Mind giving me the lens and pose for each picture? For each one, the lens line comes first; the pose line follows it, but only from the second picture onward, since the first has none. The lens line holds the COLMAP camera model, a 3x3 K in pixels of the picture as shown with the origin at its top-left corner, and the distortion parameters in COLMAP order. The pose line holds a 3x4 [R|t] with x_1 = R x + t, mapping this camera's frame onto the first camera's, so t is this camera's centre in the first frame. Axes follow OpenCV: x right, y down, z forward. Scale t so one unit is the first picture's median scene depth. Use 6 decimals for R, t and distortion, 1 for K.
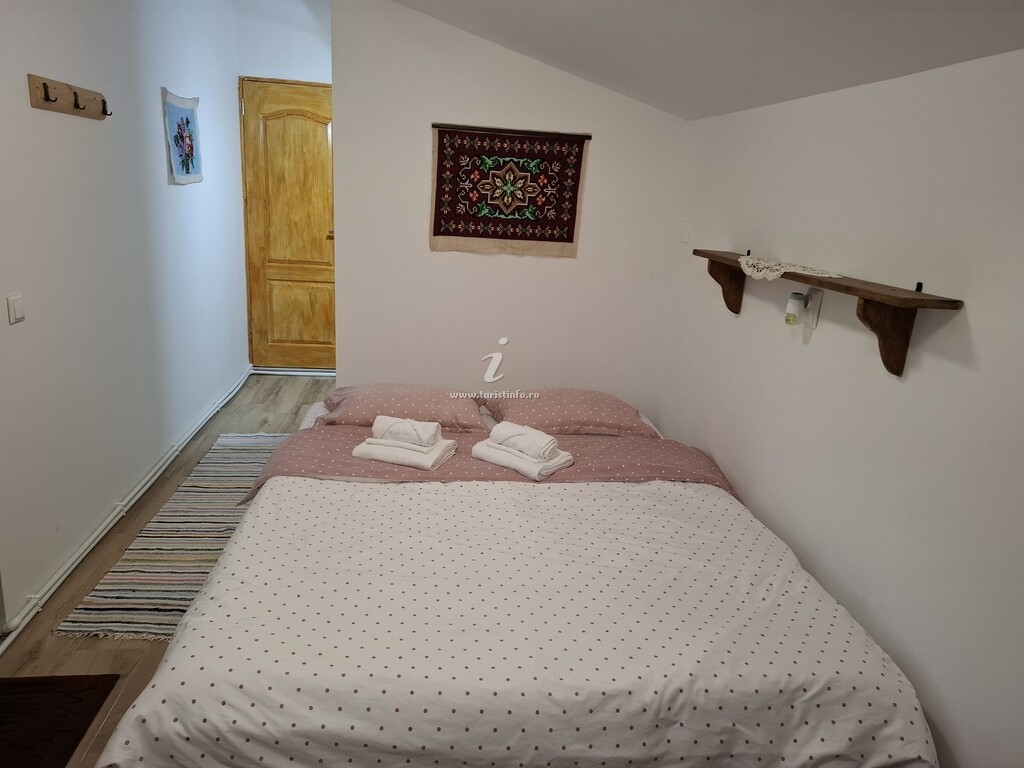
lens RADIAL K [[692.2, 0, 508.9], [0, 692.2, 386.0], [0, 0, 1]] dist [0.031146, -0.004258]
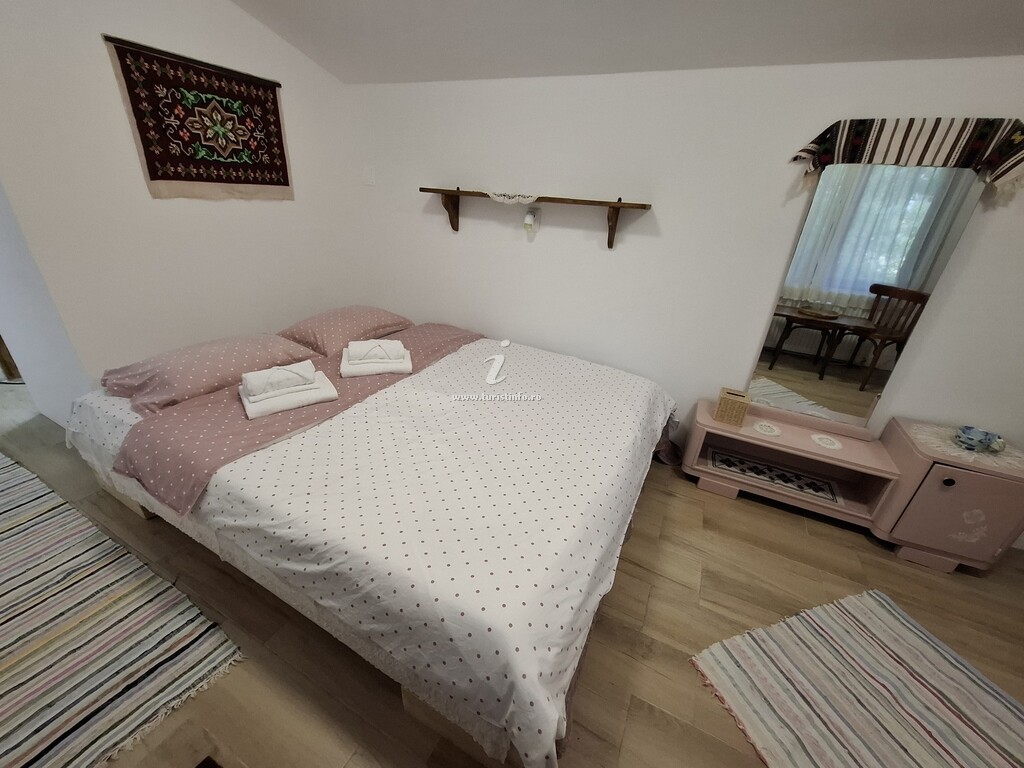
lens RADIAL K [[404.5, 0, 512.7], [0, 404.5, 382.1], [0, 0, 1]] dist [-0.001941, -0.000617]
pose [[0.551762, -0.376221, 0.744323, -0.344344], [0.195020, 0.925931, 0.323448, -0.049295], [-0.810880, -0.033308, 0.584264, 0.294091]]
